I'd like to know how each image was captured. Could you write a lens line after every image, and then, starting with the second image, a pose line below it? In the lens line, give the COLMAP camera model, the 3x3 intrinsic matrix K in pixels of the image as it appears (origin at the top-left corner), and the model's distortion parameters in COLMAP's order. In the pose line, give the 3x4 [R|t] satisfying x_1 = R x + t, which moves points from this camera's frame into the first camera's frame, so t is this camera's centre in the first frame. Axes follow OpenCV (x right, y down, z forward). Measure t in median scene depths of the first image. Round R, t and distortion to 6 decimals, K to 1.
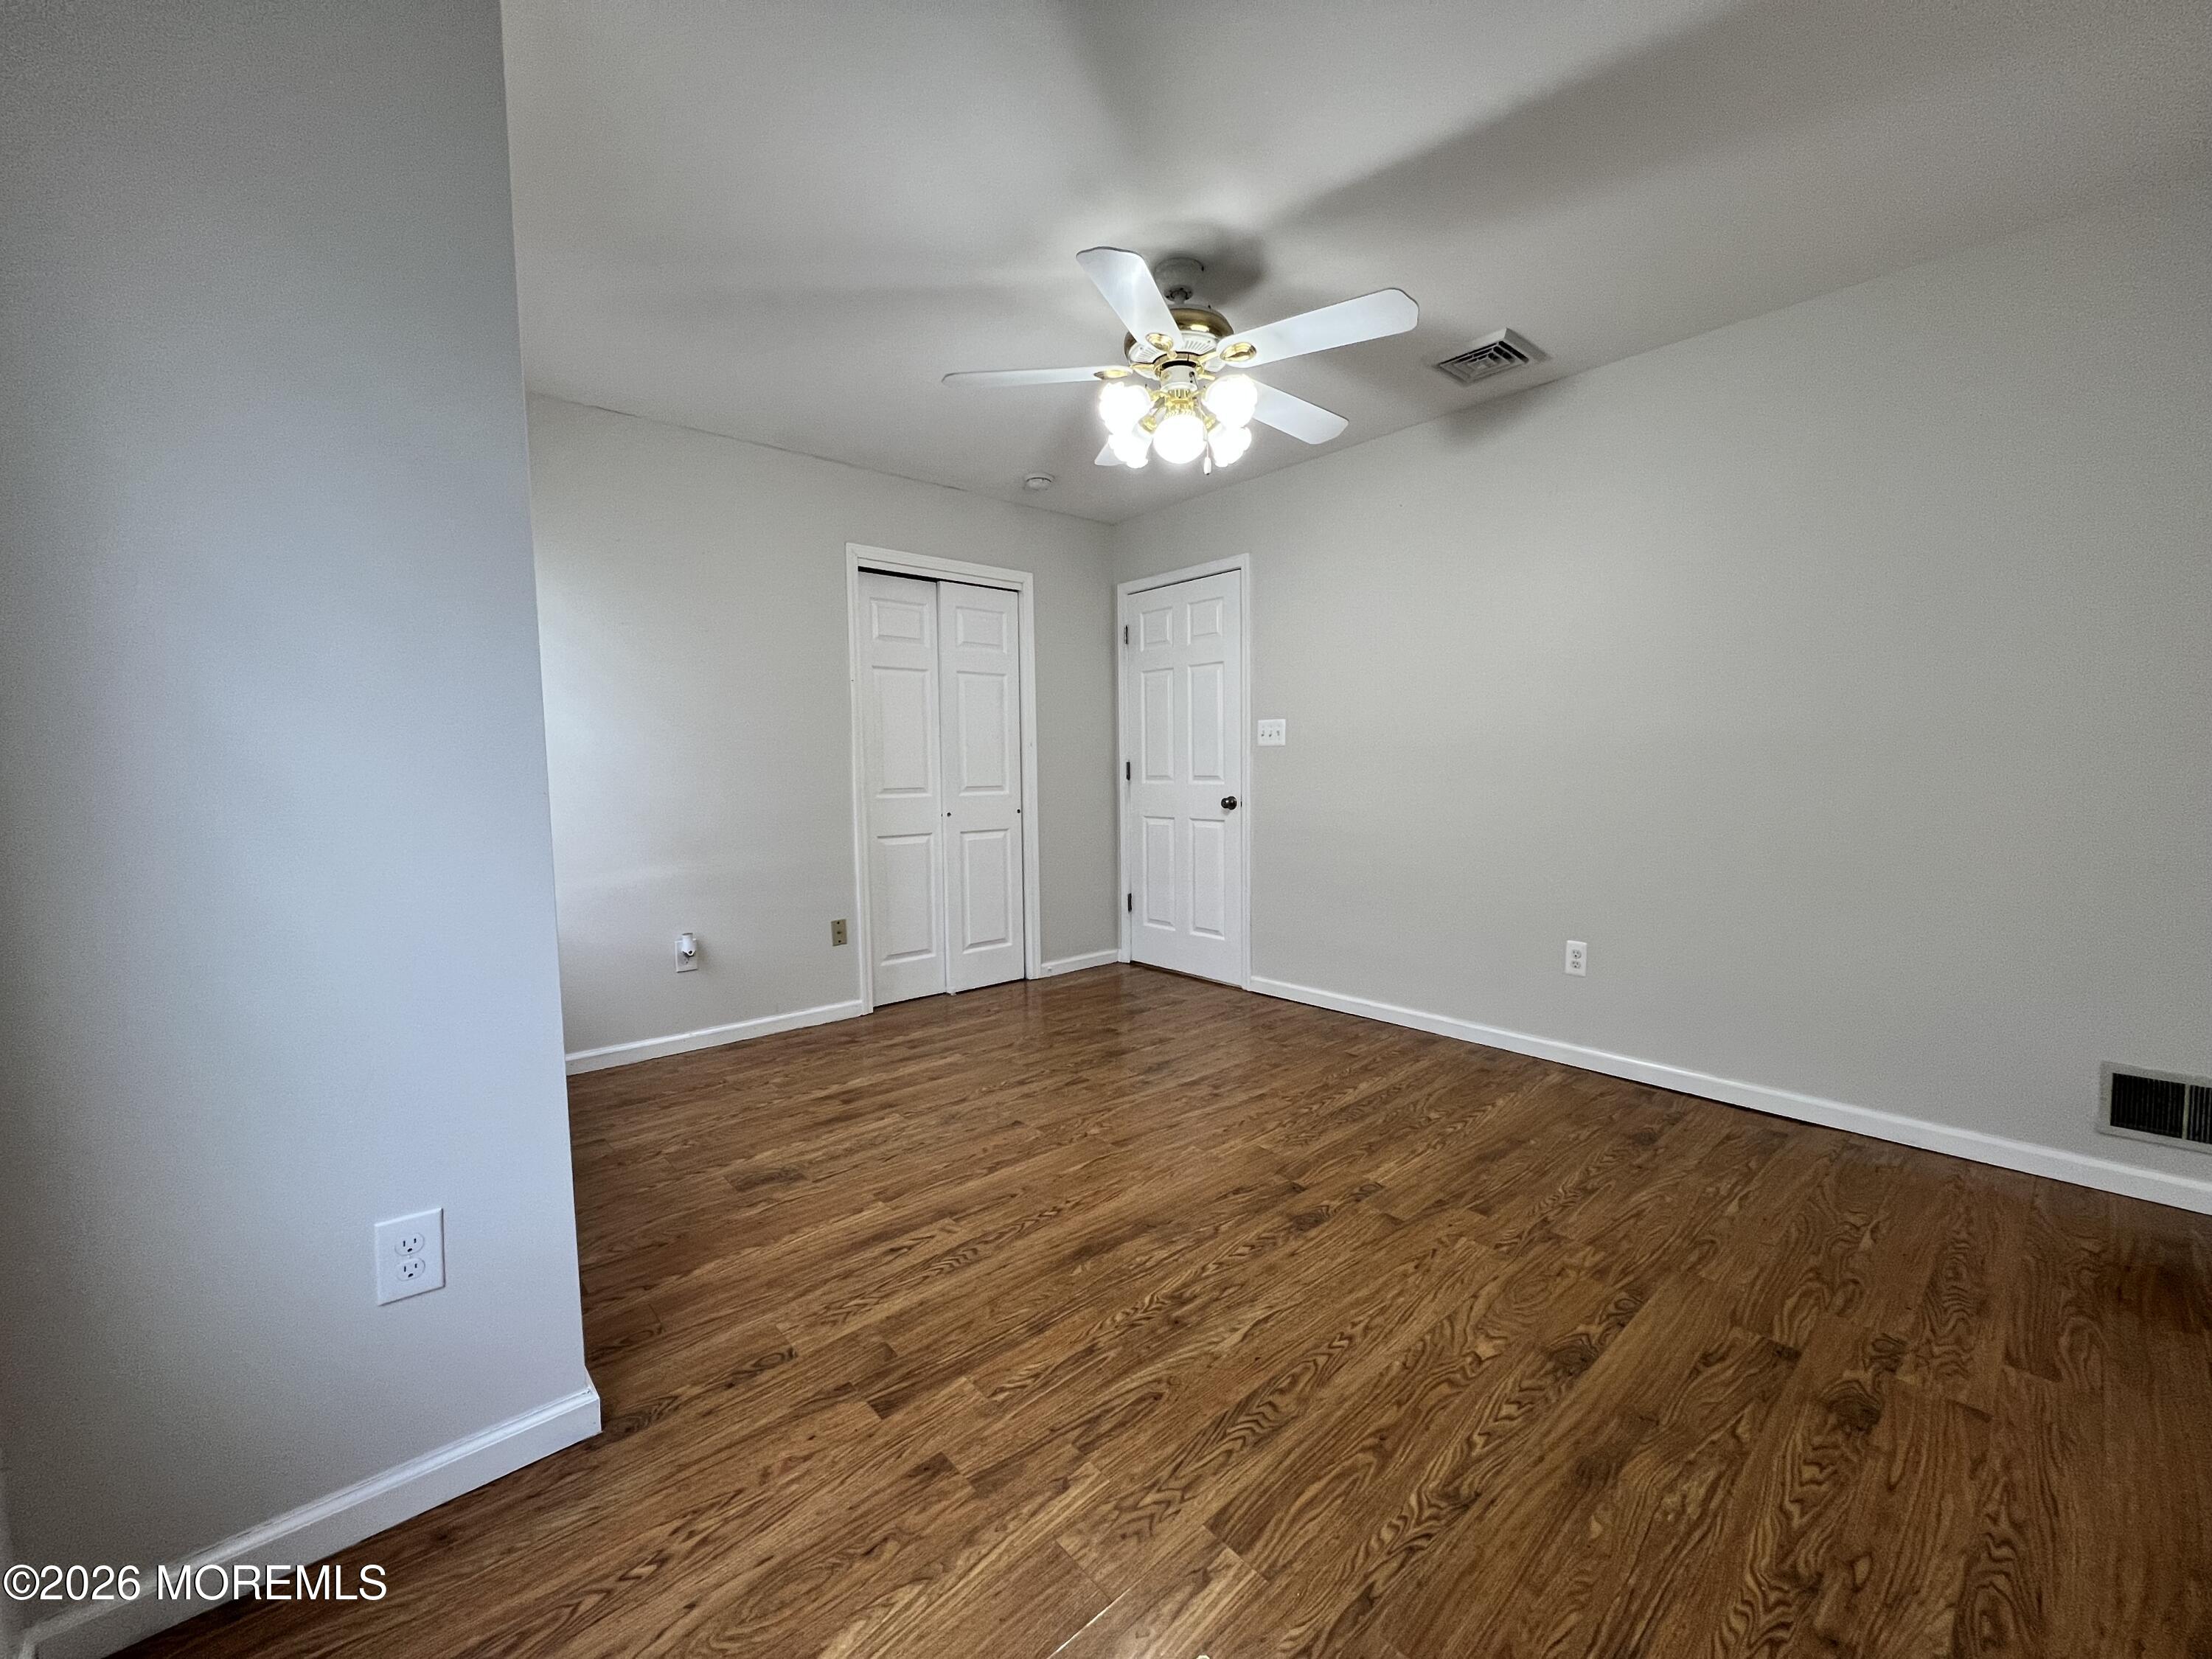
lens RADIAL K [[884.3, 0, 1102.2], [0, 884.3, 827.9], [0, 0, 1]] dist [0.001140, -0.000066]
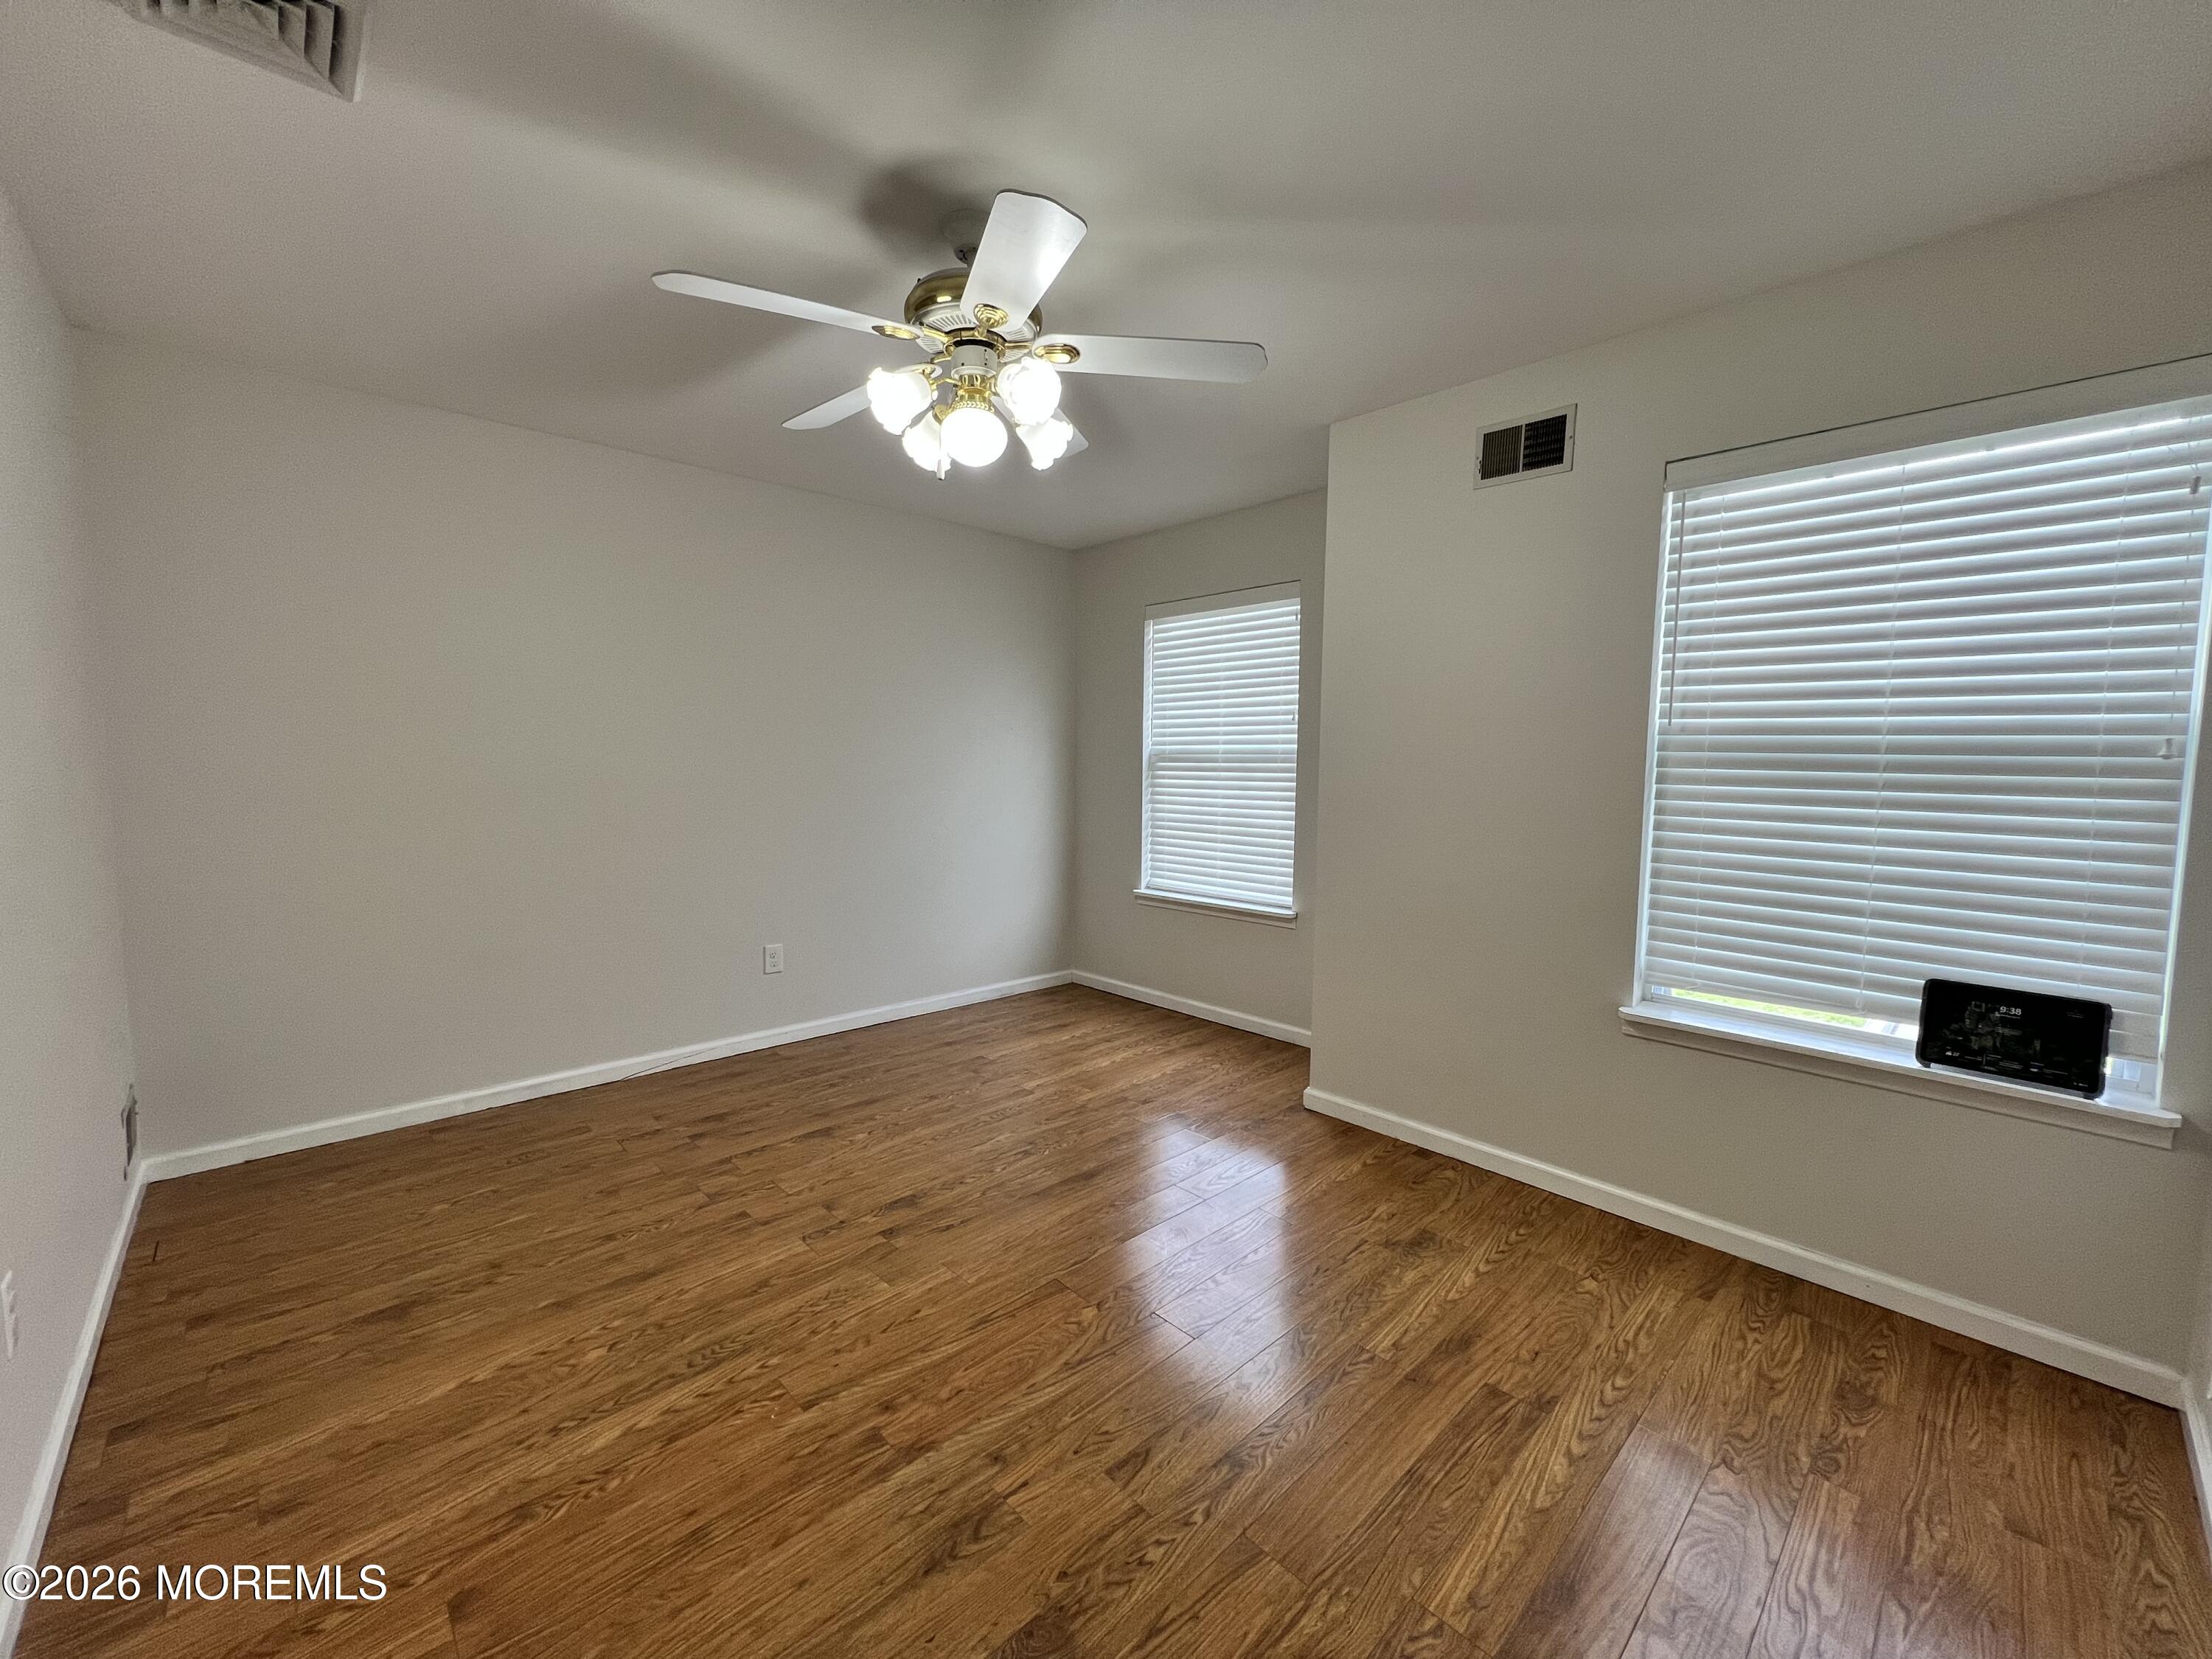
lens RADIAL K [[884.3, 0, 1102.2], [0, 884.3, 827.9], [0, 0, 1]] dist [0.001140, -0.000066]
pose [[-0.999274, 0.009014, -0.037006, 0.003559], [0.003148, 0.987816, 0.155592, -0.208320], [0.037957, 0.155363, -0.987128, 1.842659]]
